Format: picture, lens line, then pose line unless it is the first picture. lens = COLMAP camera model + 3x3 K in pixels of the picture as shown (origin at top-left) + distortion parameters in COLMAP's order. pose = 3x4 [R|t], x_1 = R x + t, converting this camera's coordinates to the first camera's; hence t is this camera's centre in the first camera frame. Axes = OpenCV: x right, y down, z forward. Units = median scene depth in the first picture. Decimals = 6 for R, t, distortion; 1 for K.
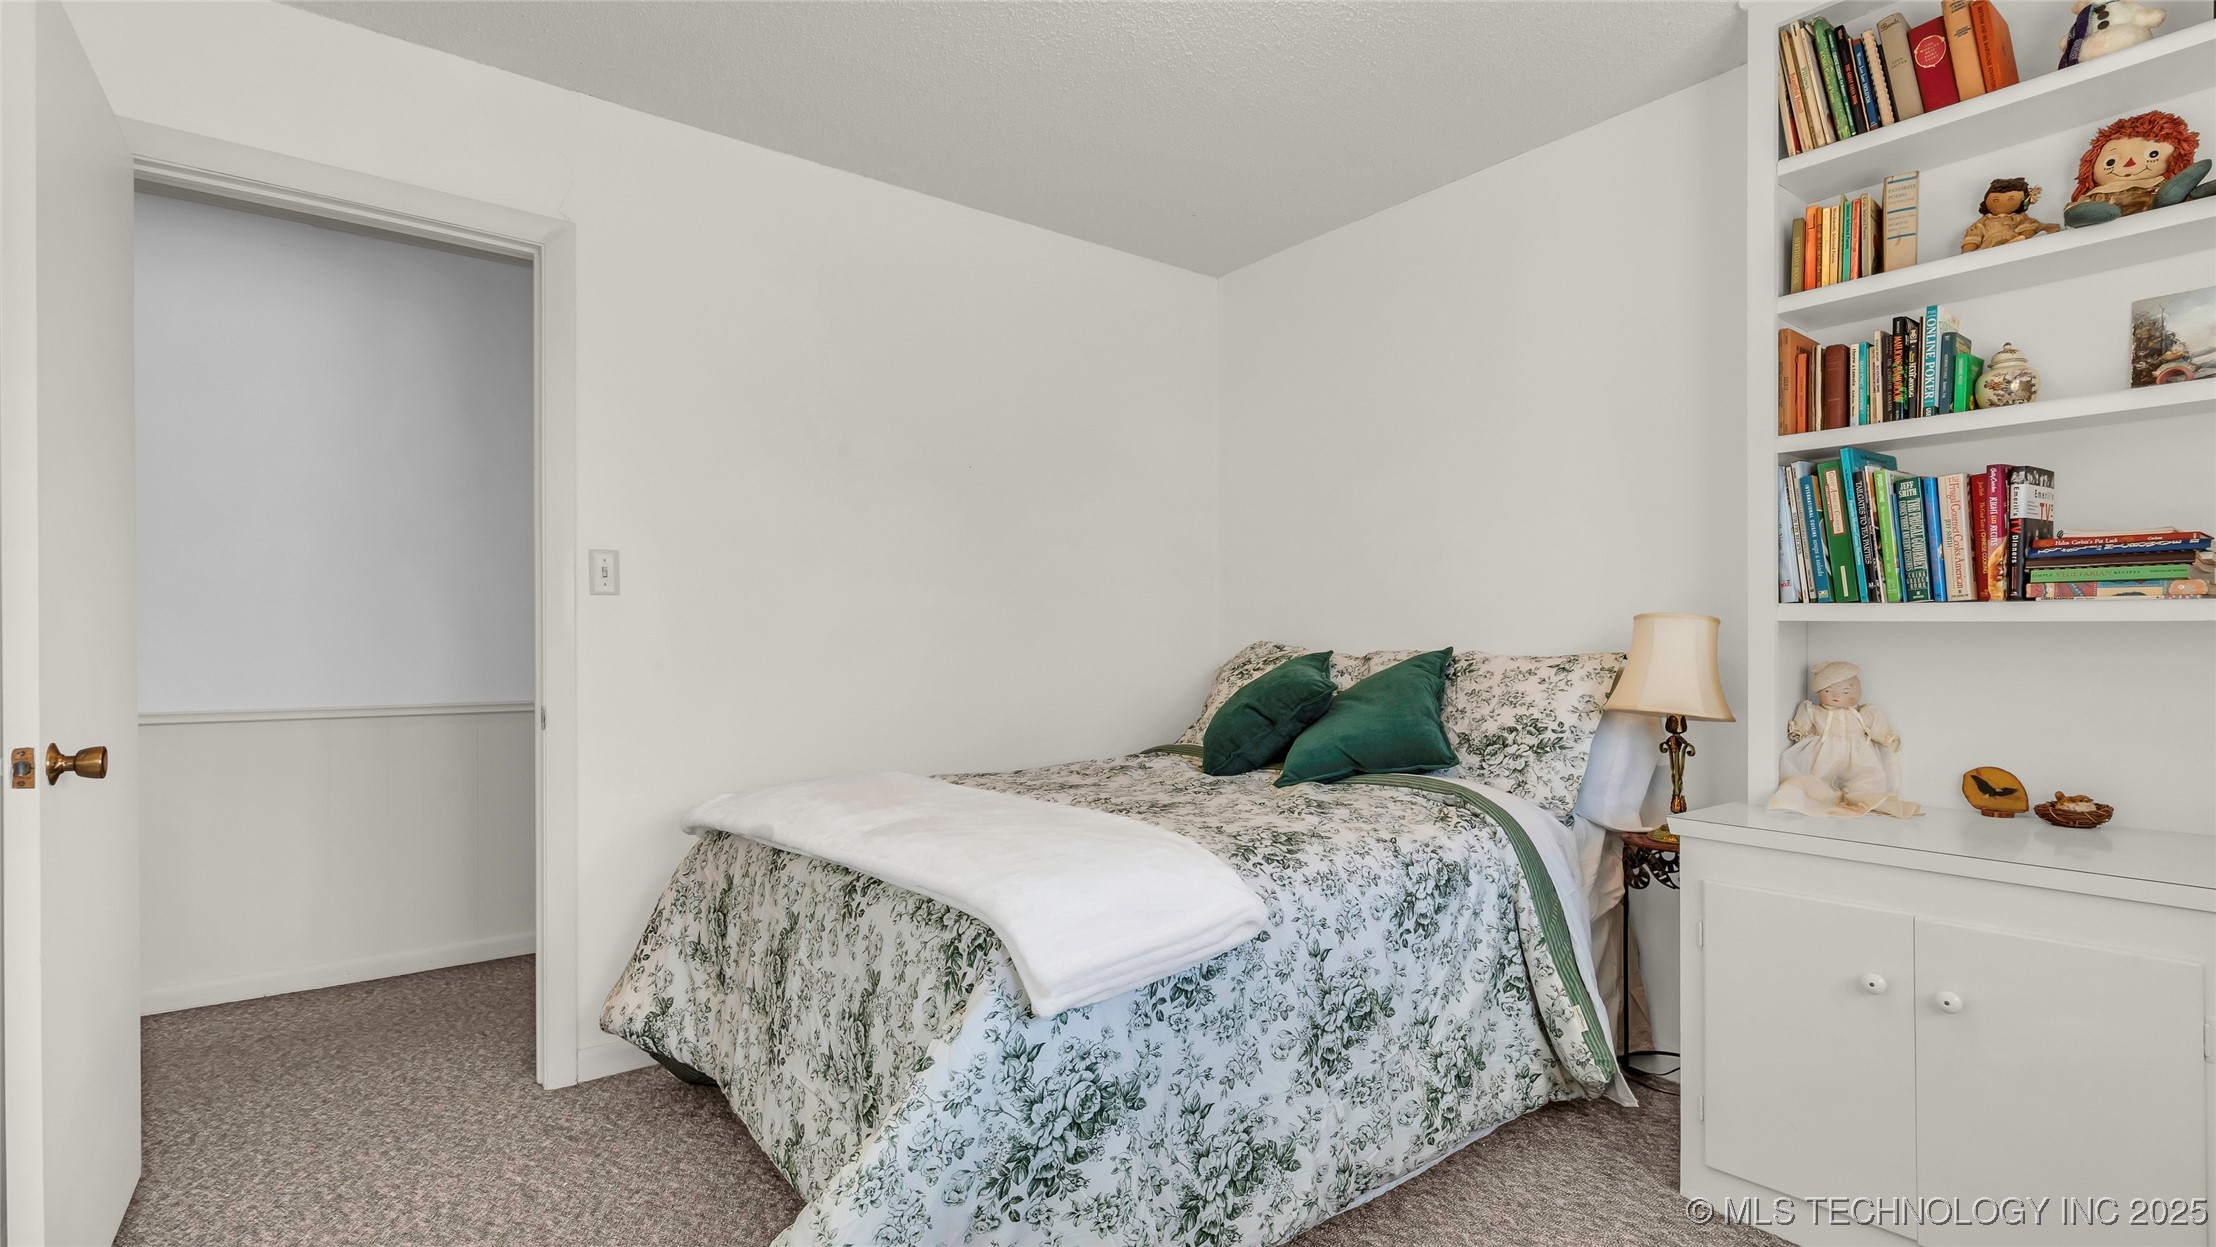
lens RADIAL K [[1040.3, 0, 1109.3], [0, 1040.3, 640.4], [0, 0, 1]] dist [-0.002413, 0.001285]
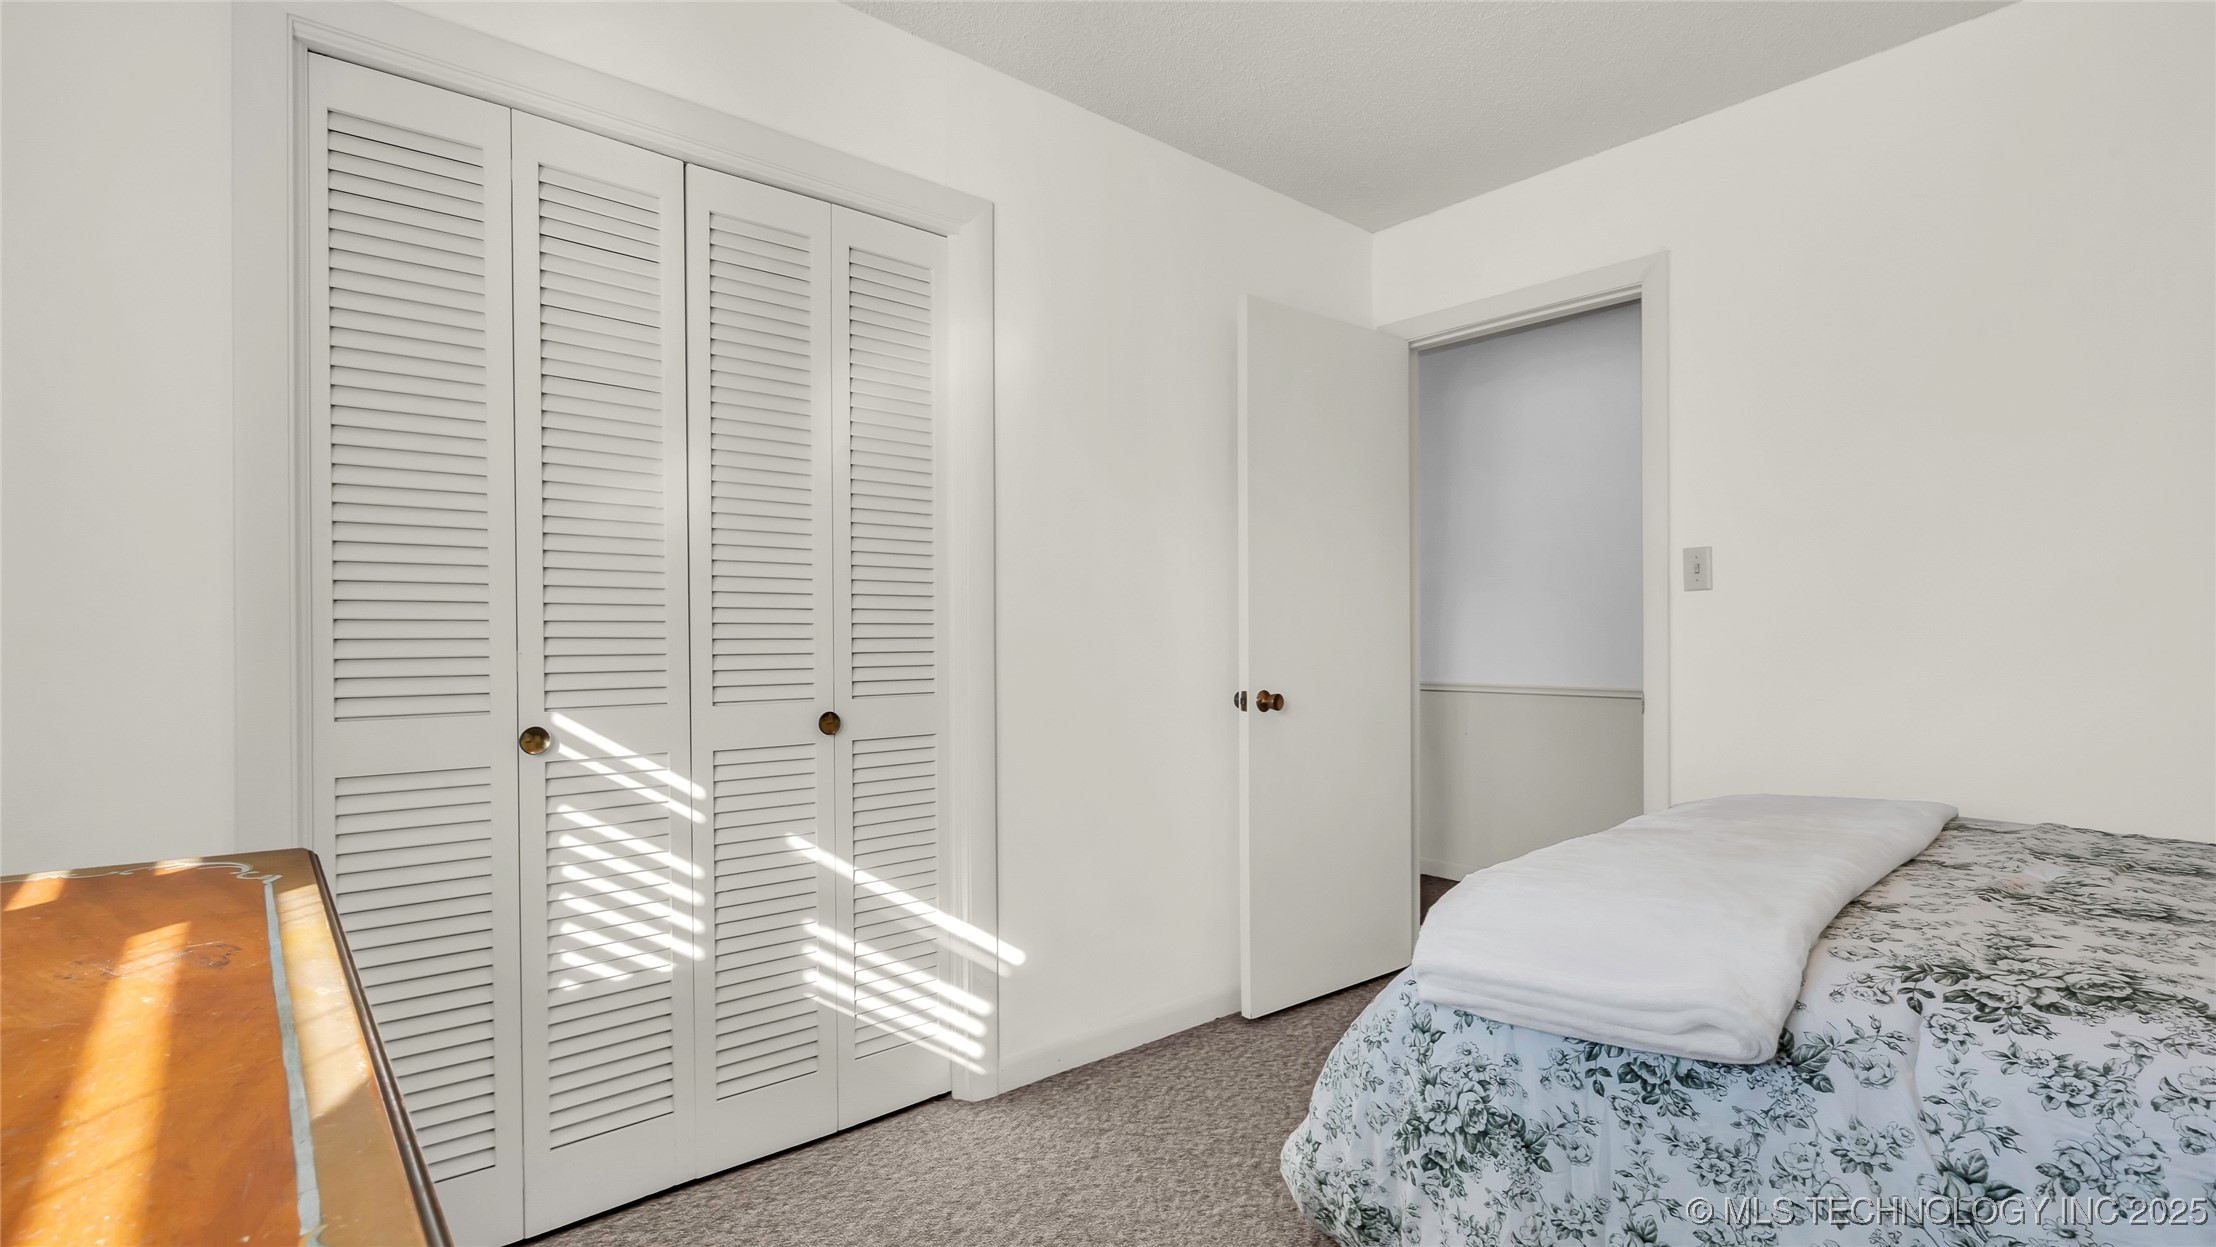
lens RADIAL K [[1040.3, 0, 1113.6], [0, 1040.3, 625.6], [0, 0, 1]] dist [-0.002413, 0.001285]
pose [[0.048466, -0.016148, -0.998694, 0.801415], [0.002753, 0.999868, -0.016034, 0.009760], [0.998821, -0.001972, 0.048504, 0.546606]]
